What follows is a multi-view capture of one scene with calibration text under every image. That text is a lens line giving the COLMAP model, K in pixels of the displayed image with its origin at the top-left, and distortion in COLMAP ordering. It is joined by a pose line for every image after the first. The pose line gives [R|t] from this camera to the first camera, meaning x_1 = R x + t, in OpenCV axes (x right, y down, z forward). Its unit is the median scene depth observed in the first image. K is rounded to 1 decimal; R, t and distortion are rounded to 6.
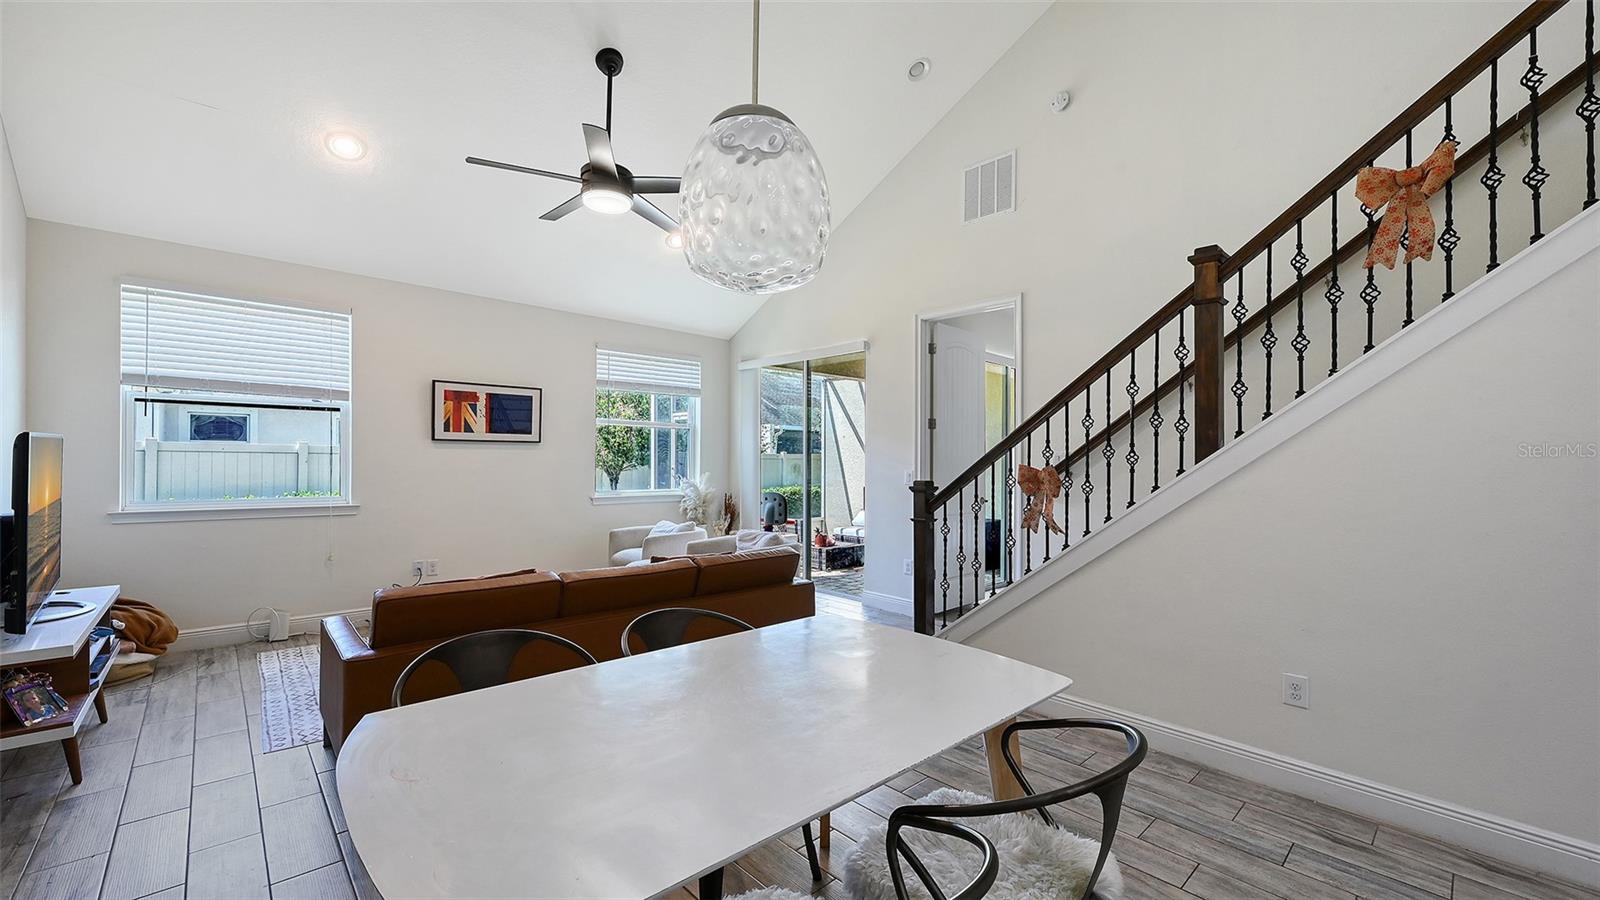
lens RADIAL K [[638.1, 0, 806.7], [0, 638.1, 464.4], [0, 0, 1]] dist [-0.005168, 0.000695]
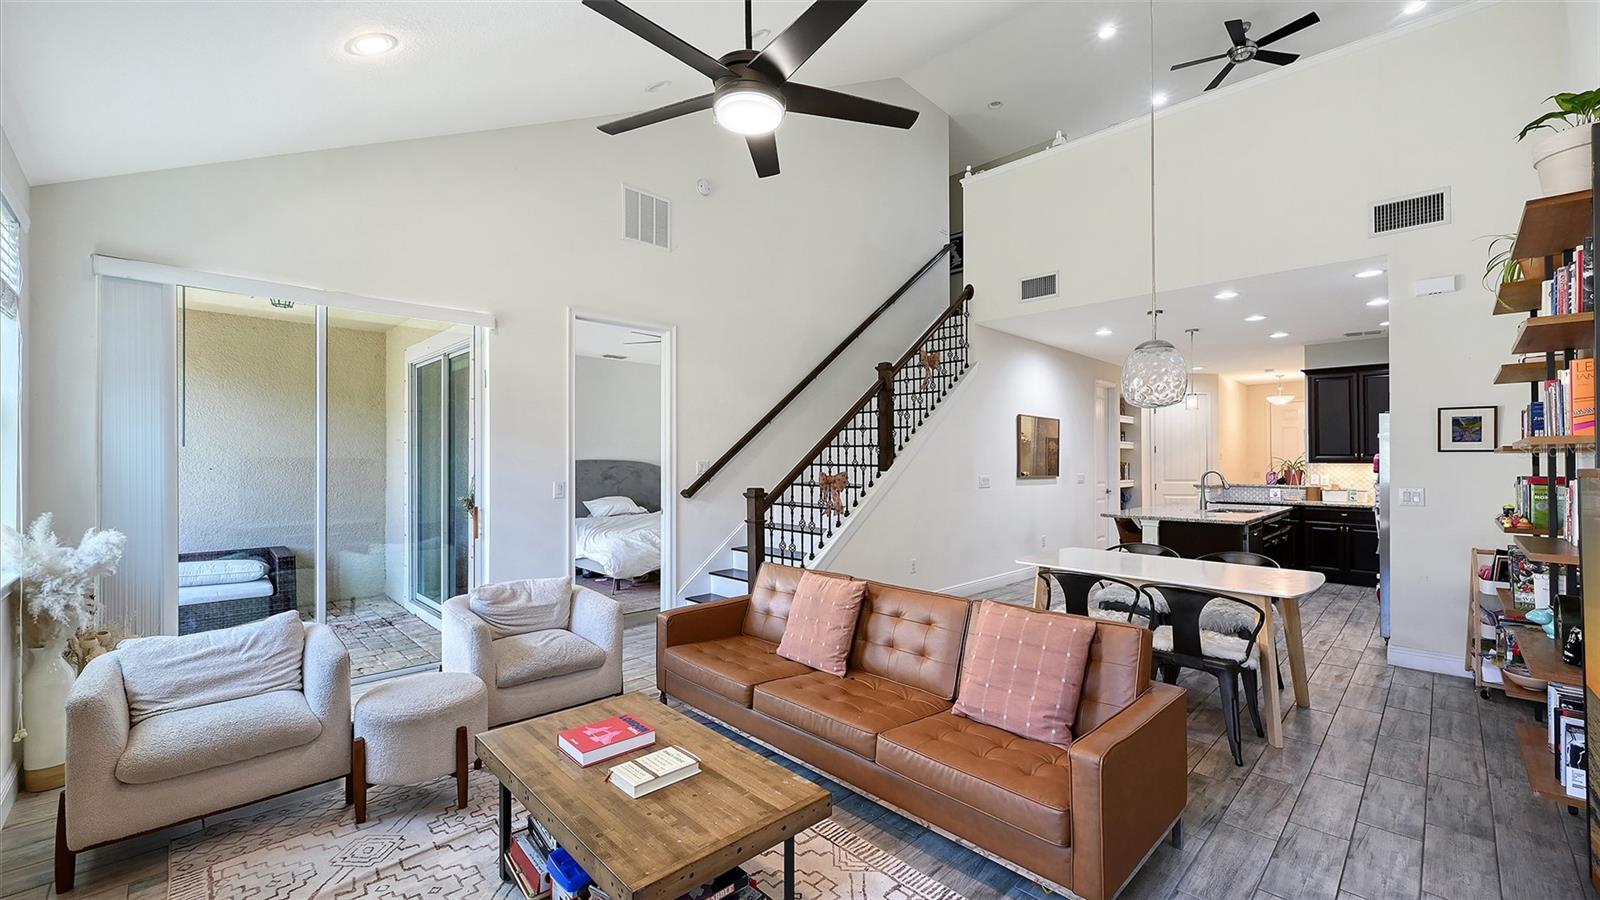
lens RADIAL K [[638.1, 0, 797.7], [0, 638.1, 449.9], [0, 0, 1]] dist [-0.005168, 0.000695]
pose [[-0.025235, 0.002950, 0.999677, -0.749545], [0.006318, 0.999976, -0.002792, -0.030015], [-0.999662, 0.006245, -0.025253, 0.713454]]
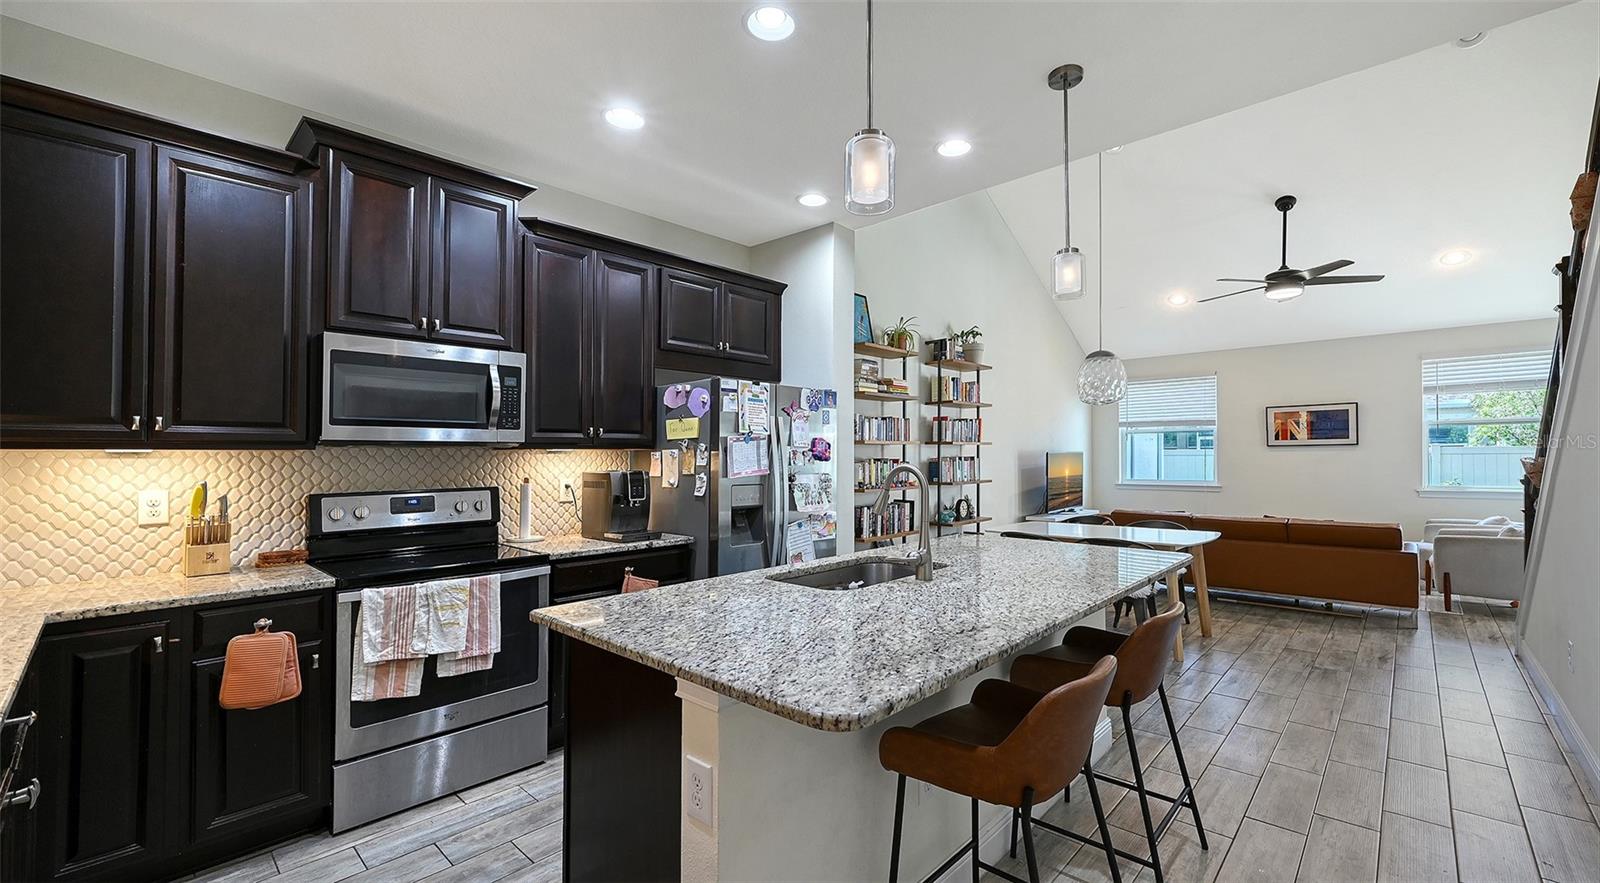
lens RADIAL K [[639.8, 0, 812.7], [0, 639.8, 452.5], [0, 0, 1]] dist [-0.003549, -0.000102]
pose [[0.064420, -0.020825, -0.997706, 0.858726], [-0.001428, 0.999779, -0.020961, 0.010683], [0.997922, 0.002775, 0.064376, -0.185779]]
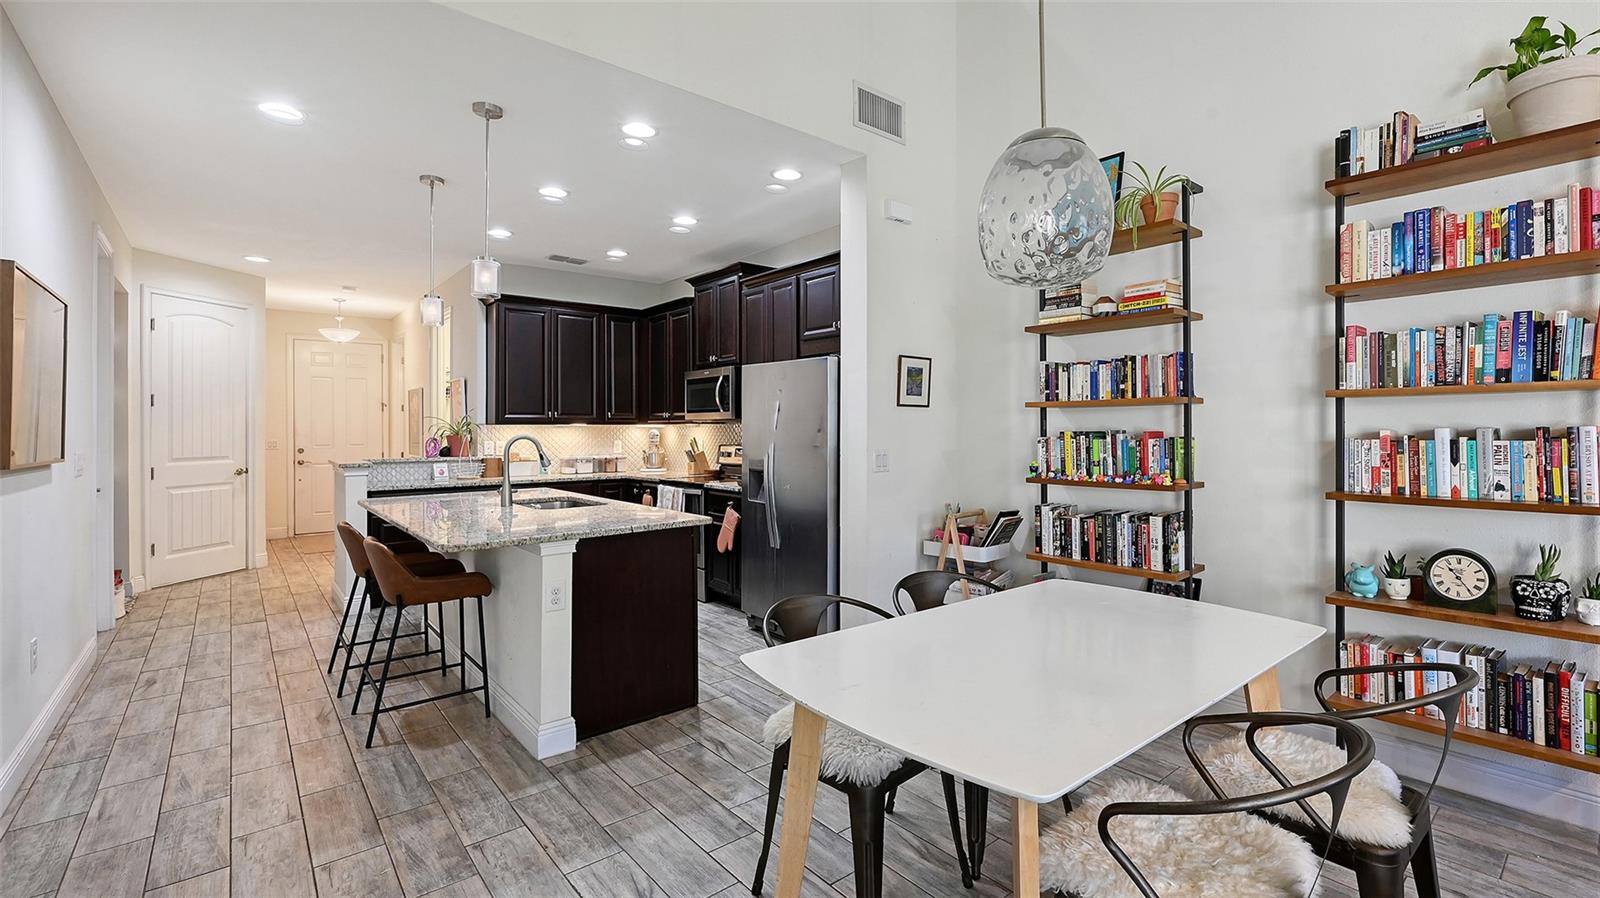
lens RADIAL K [[704.4, 0, 860.4], [0, 704.4, 423.0], [0, 0, 1]] dist [-0.001413, -0.000736]
pose [[-0.999676, -0.009221, 0.023708, 0.057438], [-0.009148, 0.999953, 0.003161, -0.008427], [-0.023736, 0.002943, -0.999714, 0.644084]]
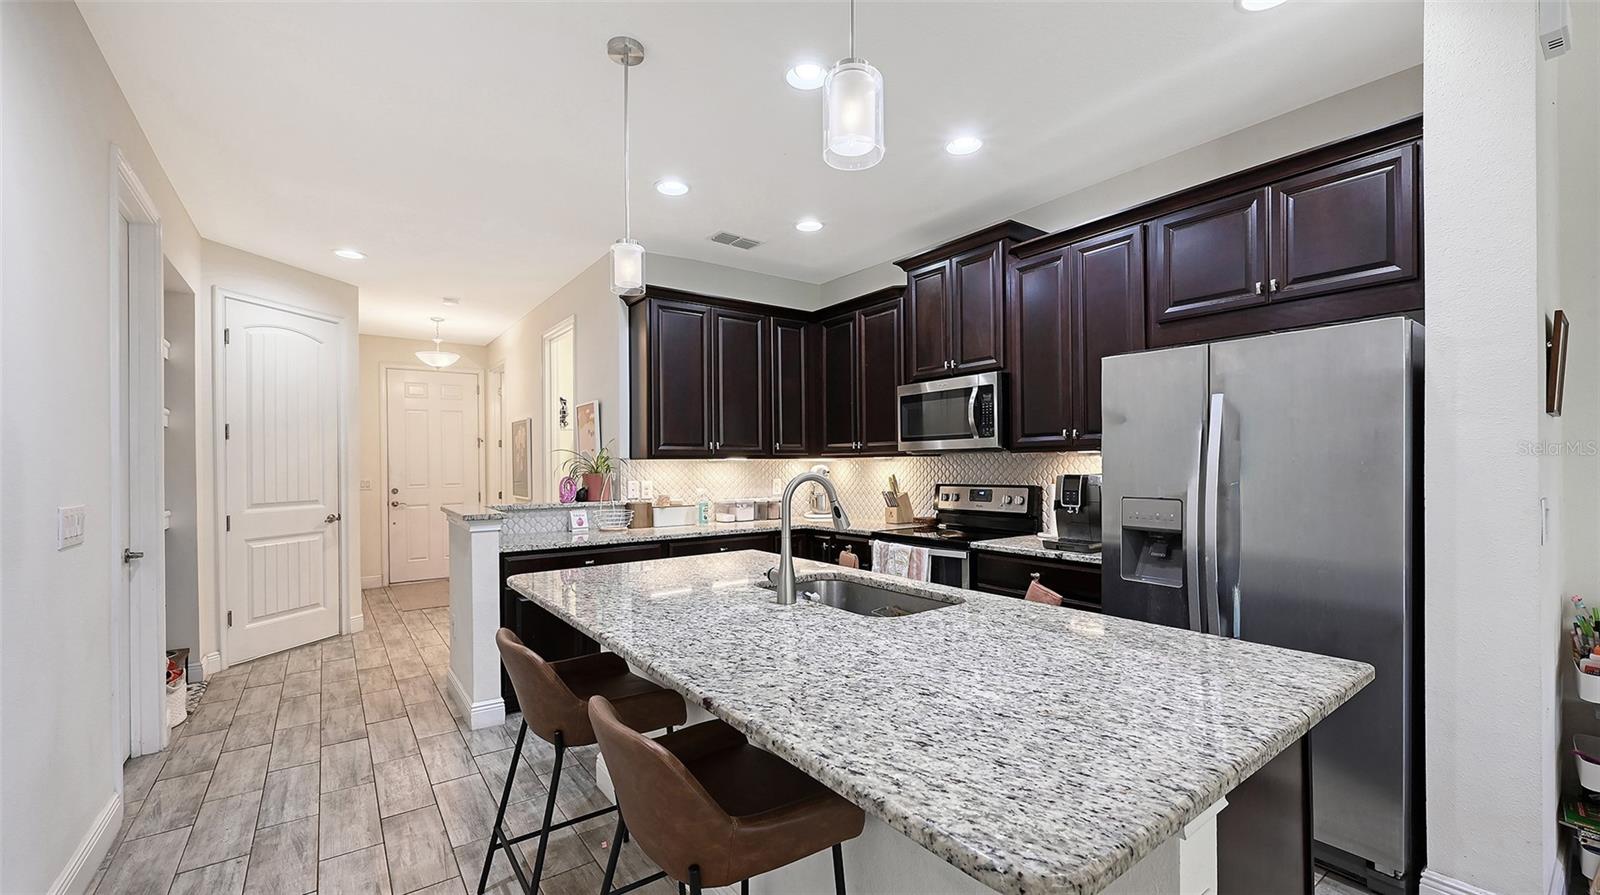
lens RADIAL K [[638.1, 0, 814.4], [0, 638.1, 462.5], [0, 0, 1]] dist [-0.005168, 0.000695]
pose [[-0.995101, -0.003325, 0.098808, 0.397966], [-0.002607, 0.999969, 0.007390, 0.001079], [-0.098829, 0.007096, -0.995079, 0.272511]]
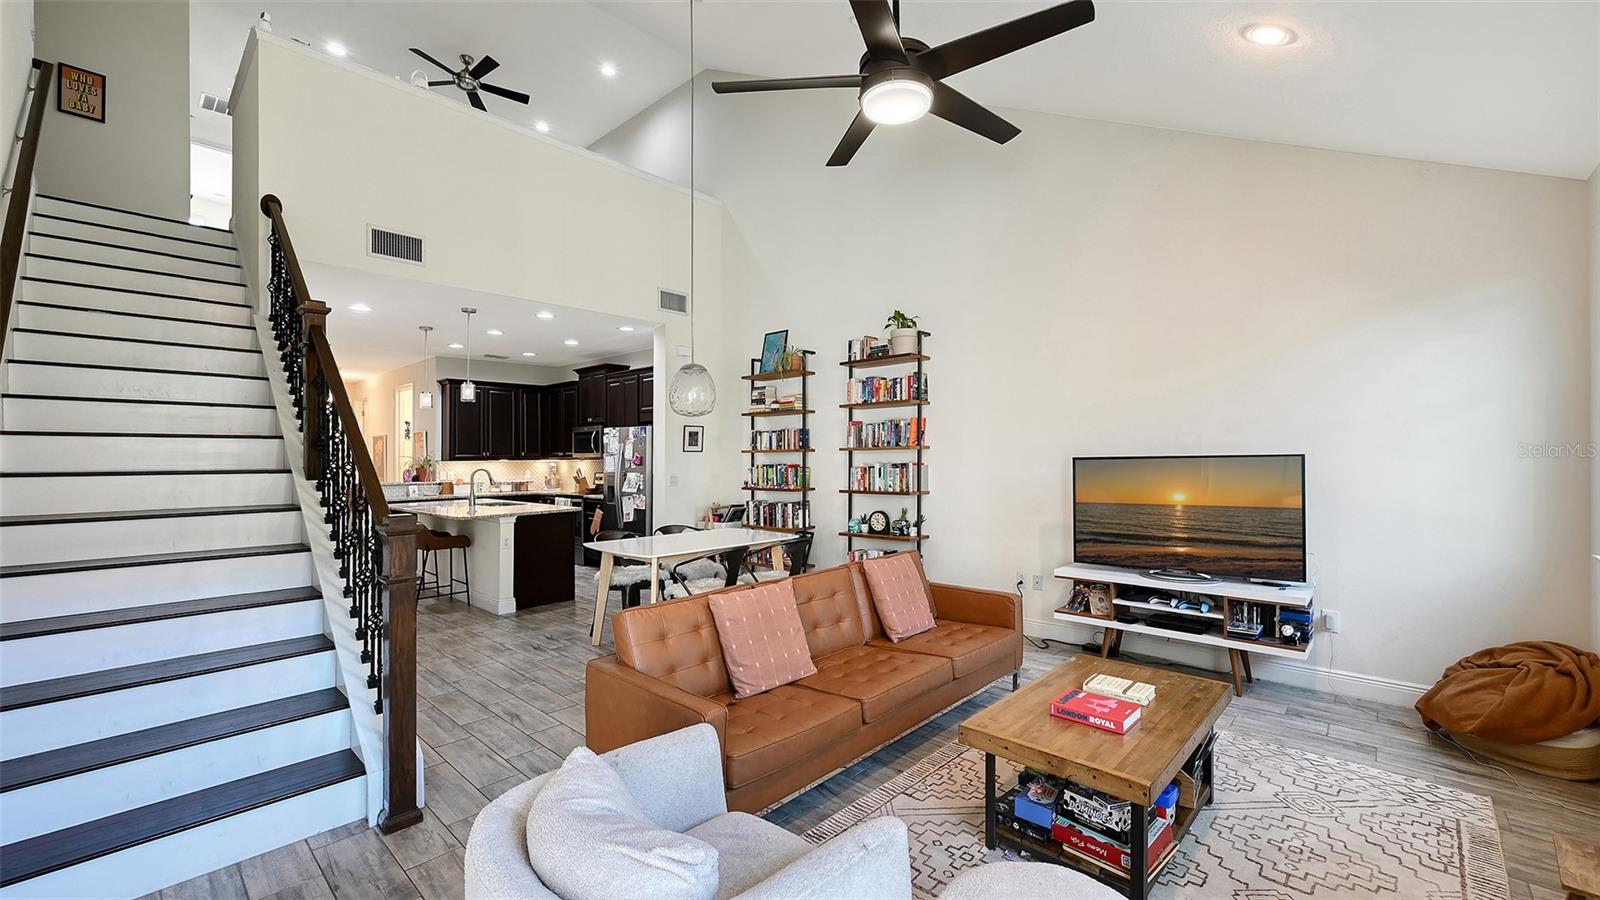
lens RADIAL K [[638.1, 0, 815.8], [0, 638.1, 445.9], [0, 0, 1]] dist [-0.005168, 0.000695]
pose [[-0.996484, -0.006678, -0.083520, -0.129148], [-0.006025, 0.999949, -0.008063, -0.027940], [0.083569, -0.007532, -0.996474, 1.235727]]
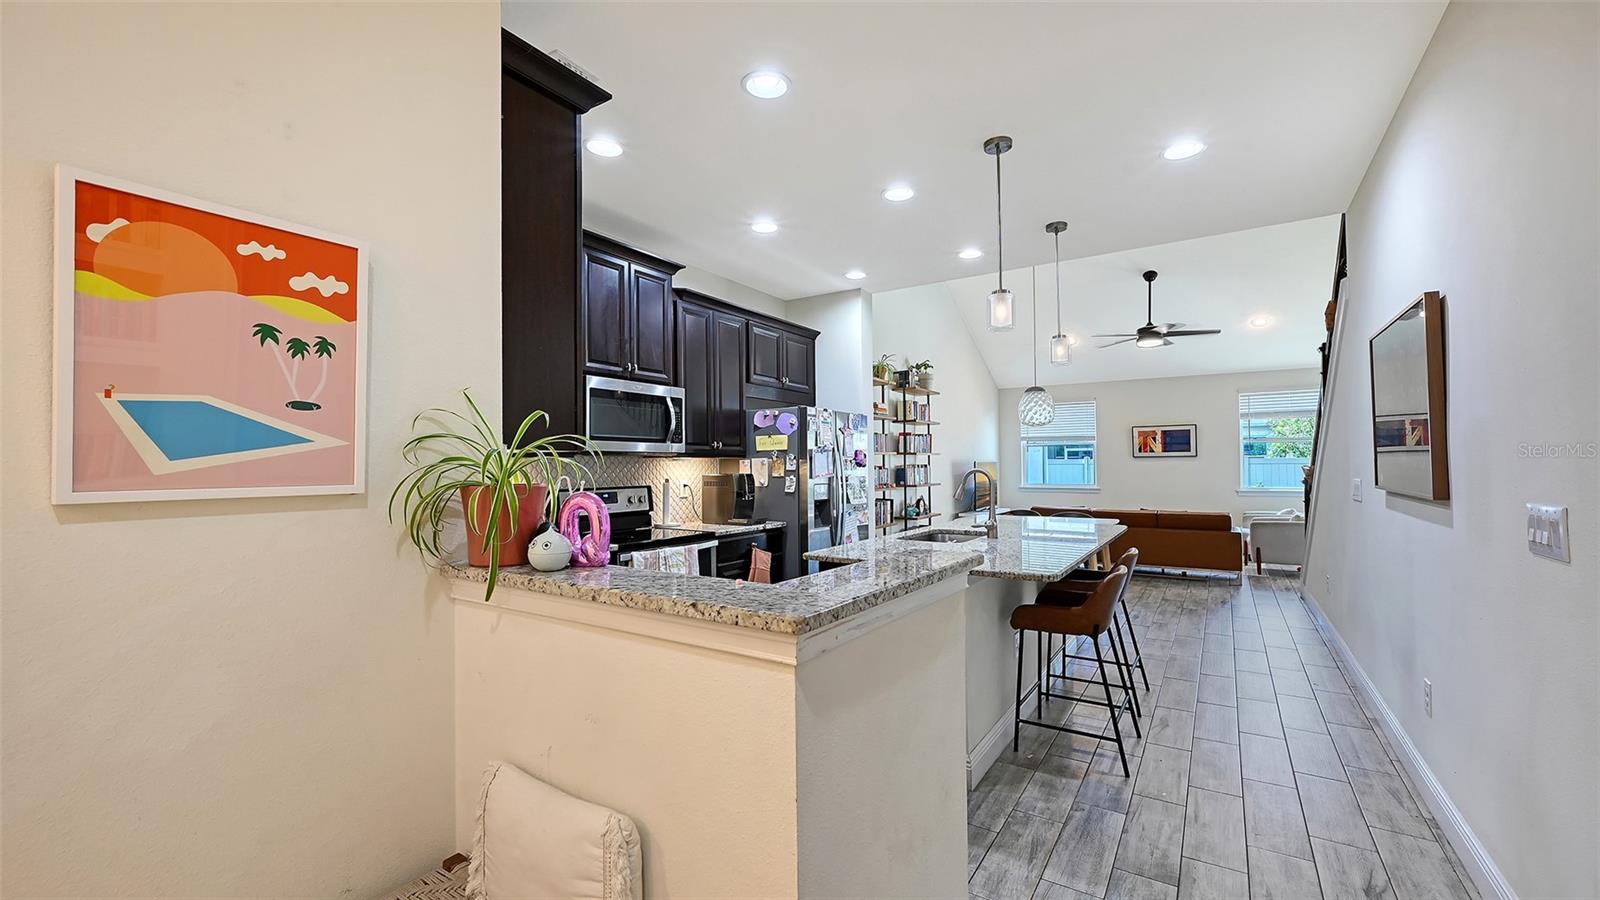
lens RADIAL K [[638.1, 0, 799.2], [0, 638.1, 448.2], [0, 0, 1]] dist [-0.005168, 0.000695]
pose [[0.230687, -0.039160, -0.972240, 1.068262], [-0.002163, 0.999167, -0.040758, 0.016207], [0.973026, 0.011505, 0.230410, -0.448228]]
